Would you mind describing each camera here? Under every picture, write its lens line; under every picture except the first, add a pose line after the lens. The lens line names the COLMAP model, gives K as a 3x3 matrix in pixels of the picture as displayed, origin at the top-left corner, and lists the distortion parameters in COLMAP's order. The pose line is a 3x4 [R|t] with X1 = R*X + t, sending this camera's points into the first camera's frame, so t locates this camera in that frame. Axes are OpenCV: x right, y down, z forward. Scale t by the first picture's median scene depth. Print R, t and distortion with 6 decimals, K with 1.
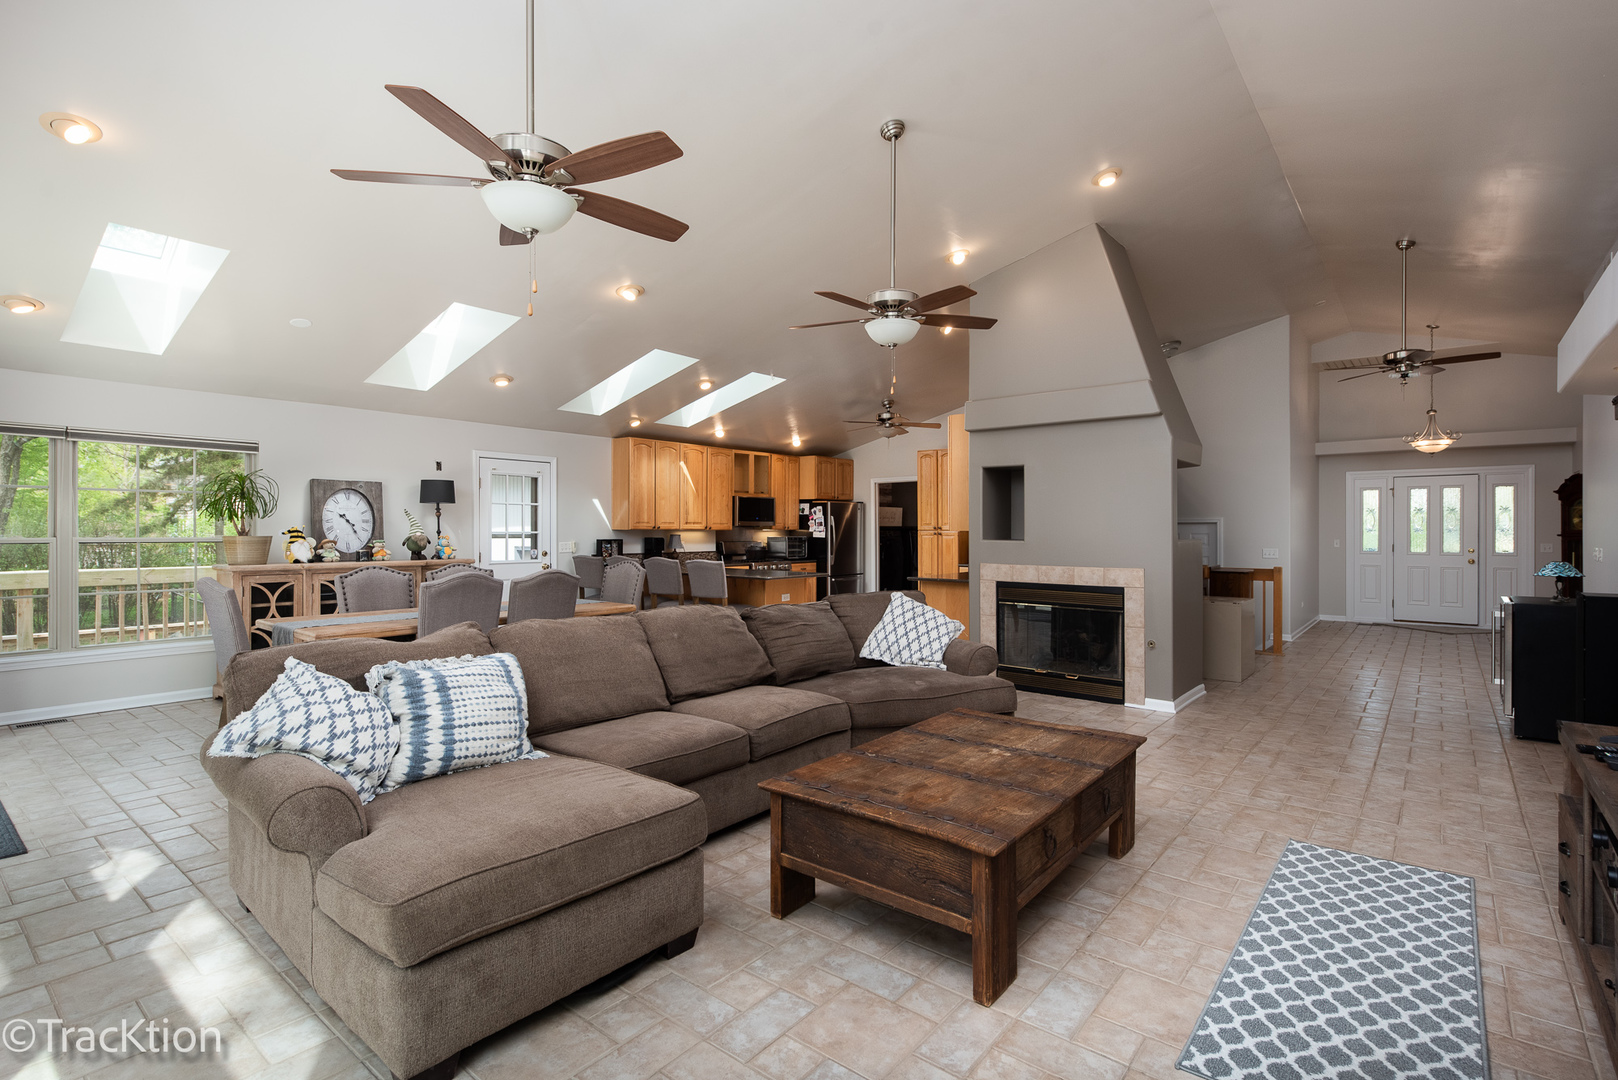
lens RADIAL K [[774.5, 0, 809.4], [0, 774.5, 522.6], [0, 0, 1]] dist [-0.002566, -0.000771]
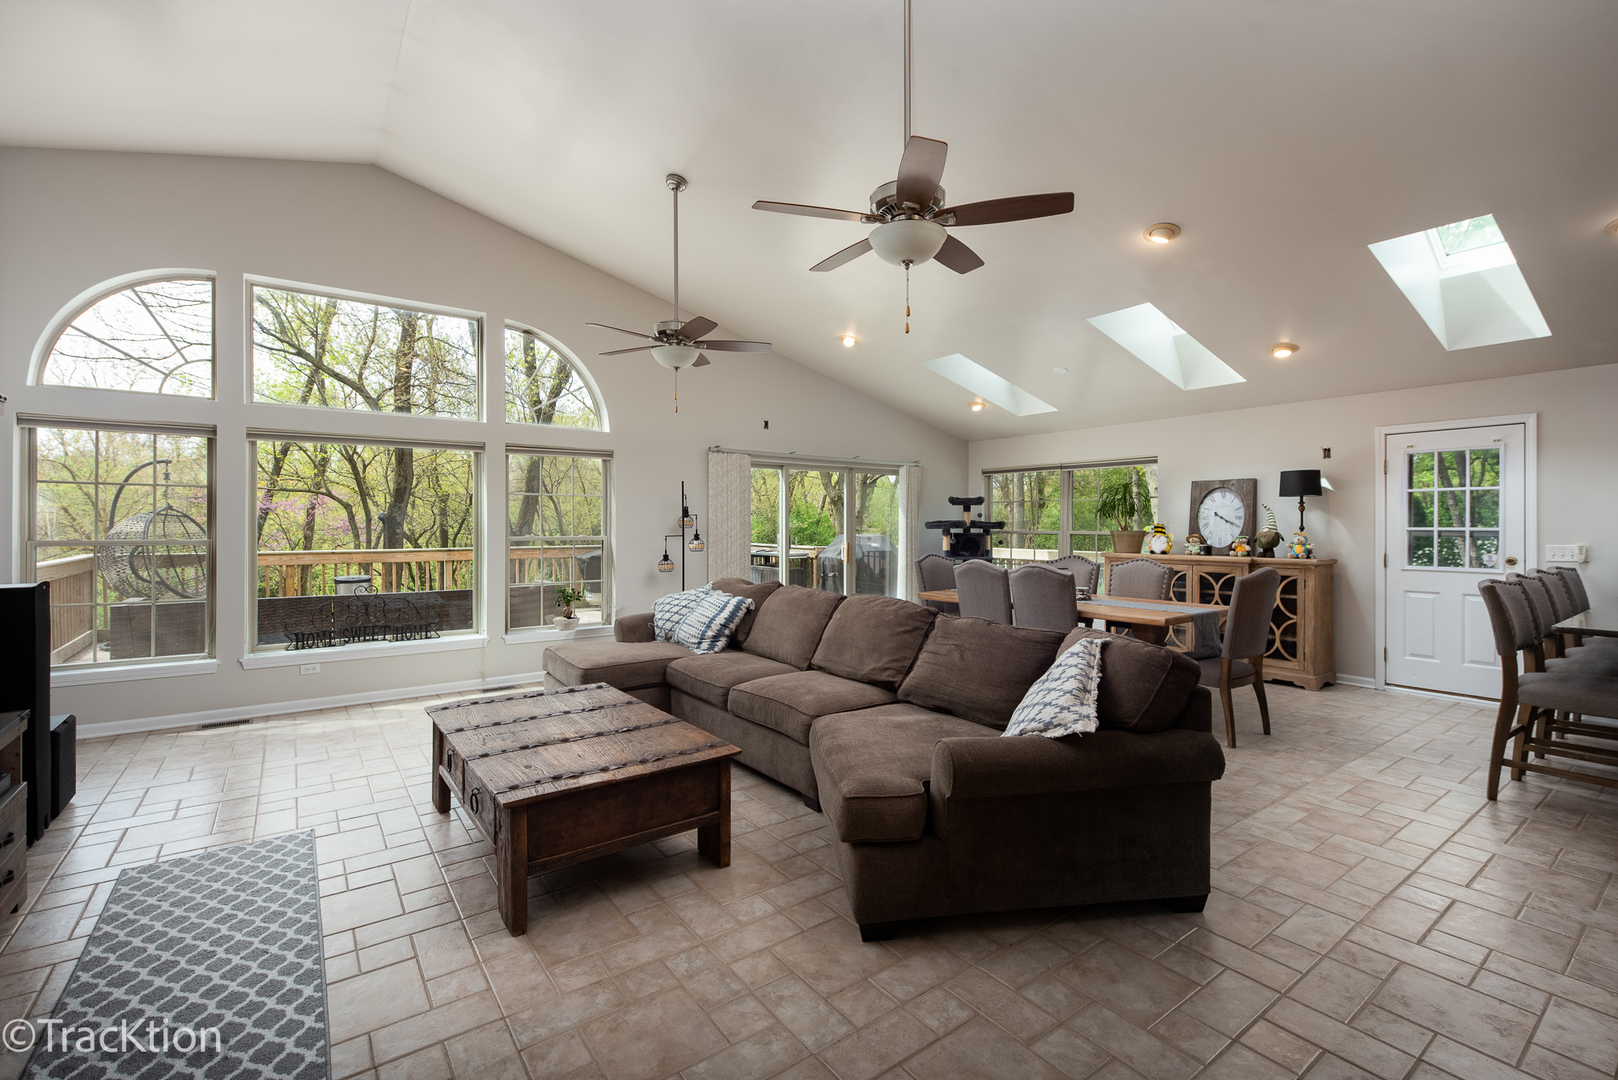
lens RADIAL K [[726.0, 0, 812.1], [0, 726.0, 495.6], [0, 0, 1]] dist [0.000070, 0.000660]
pose [[-0.261620, -0.044081, -0.964164, 0.511276], [0.008531, 0.998812, -0.047980, 0.010321], [0.965133, -0.020777, -0.260933, 0.720870]]
